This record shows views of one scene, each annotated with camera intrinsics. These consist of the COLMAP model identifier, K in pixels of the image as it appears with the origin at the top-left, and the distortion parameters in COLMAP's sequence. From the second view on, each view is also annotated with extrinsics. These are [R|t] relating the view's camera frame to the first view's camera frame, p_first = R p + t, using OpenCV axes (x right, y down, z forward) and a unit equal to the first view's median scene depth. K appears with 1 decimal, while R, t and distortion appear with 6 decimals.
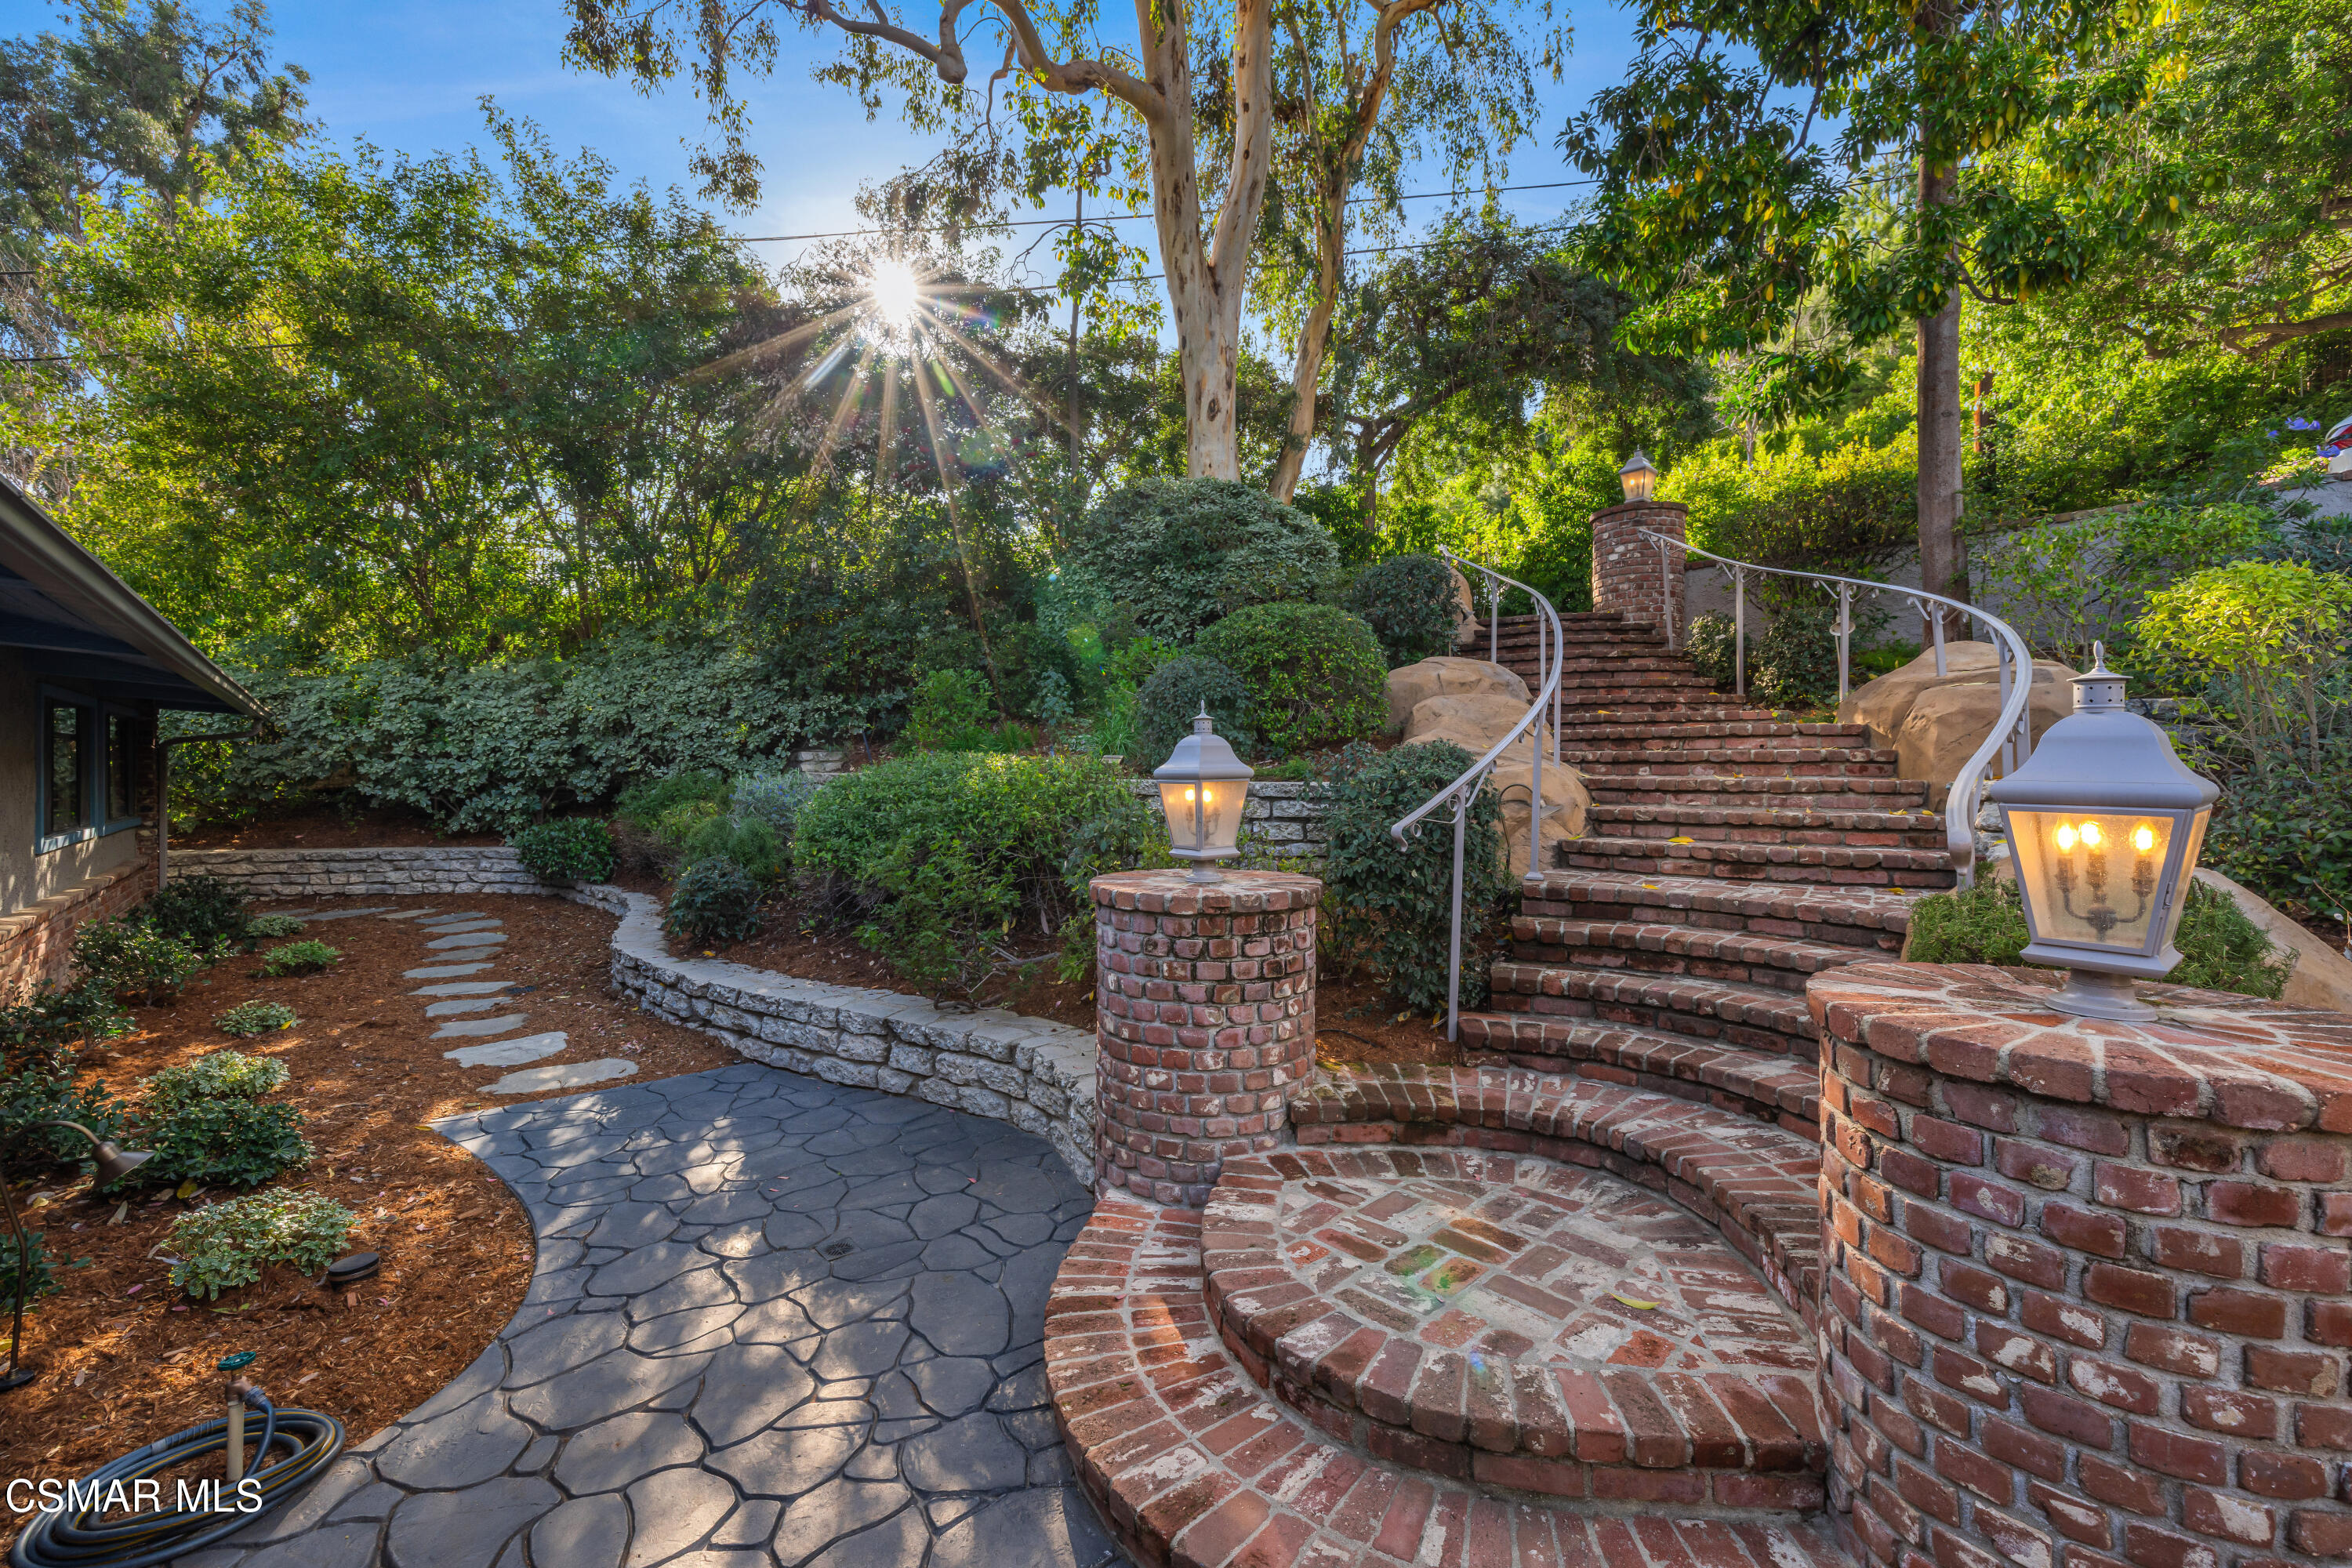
lens RADIAL K [[986.7, 0, 1164.2], [0, 986.7, 792.2], [0, 0, 1]] dist [0.002545, 0.000359]
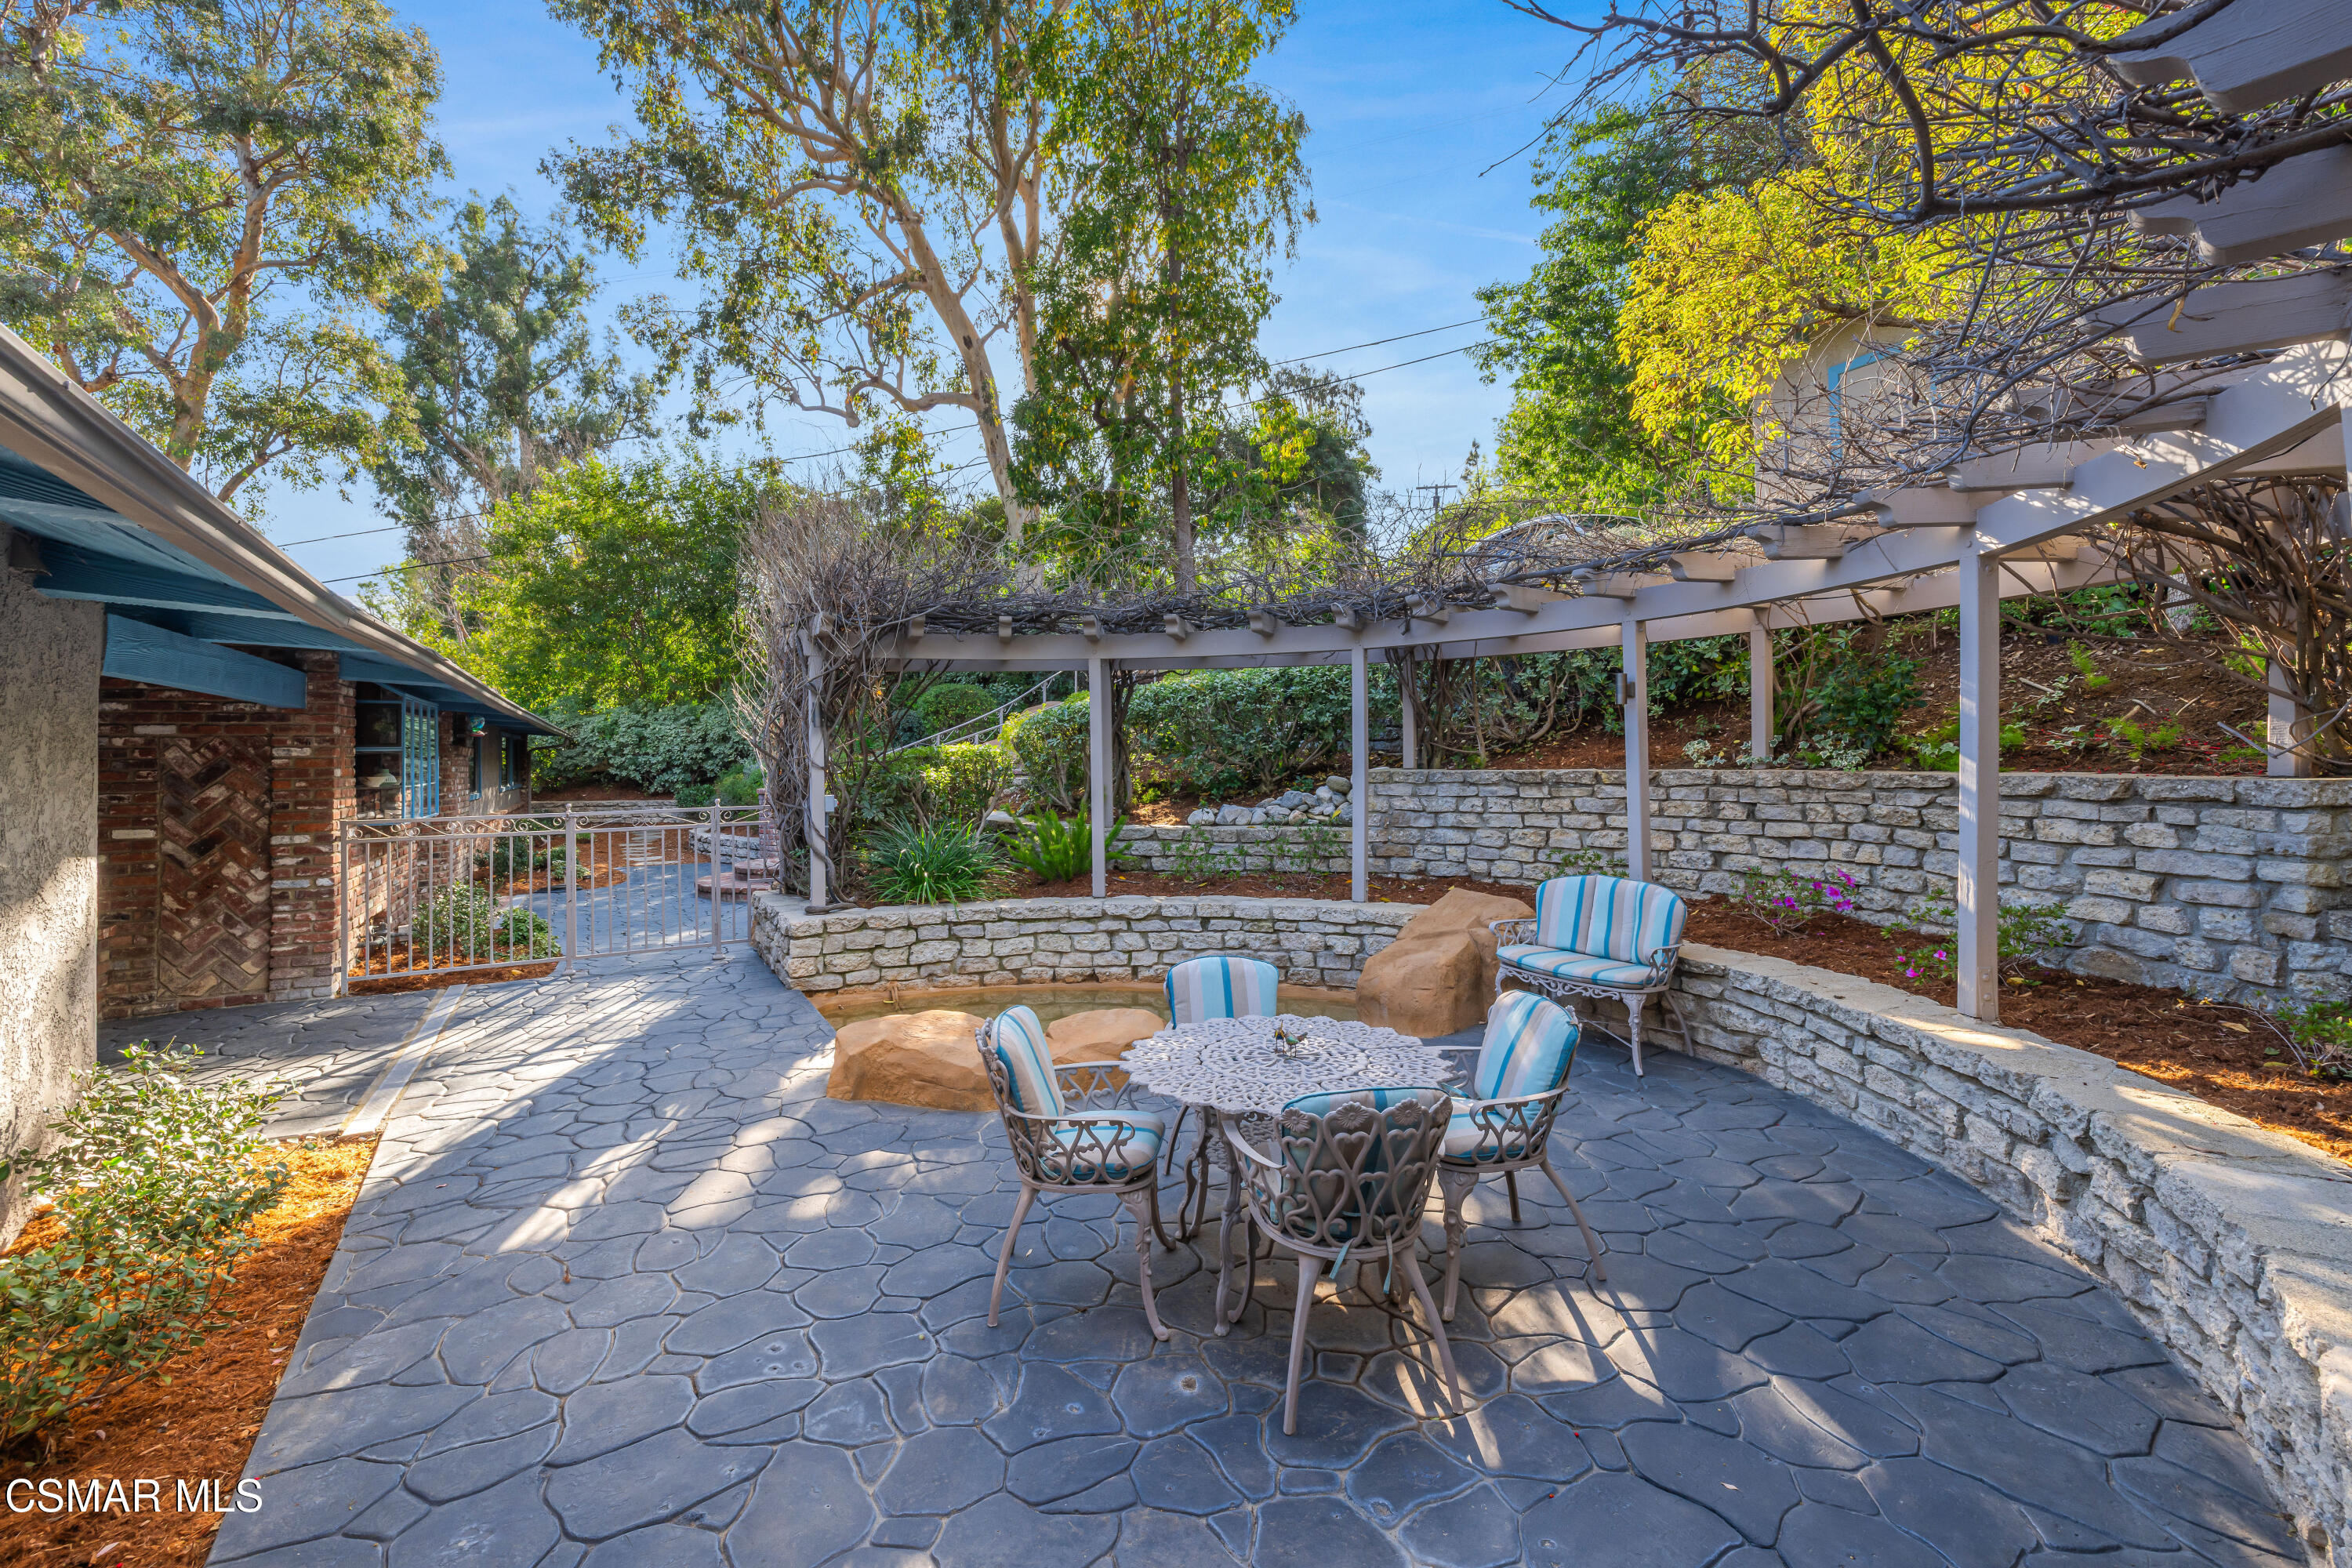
lens RADIAL K [[986.7, 0, 1158.3], [0, 986.7, 745.8], [0, 0, 1]] dist [0.002545, 0.000359]
pose [[0.980298, -0.015208, -0.196939, 0.656281], [0.011058, 0.999693, -0.022157, 0.001727], [0.197216, 0.019543, 0.980165, -0.726560]]
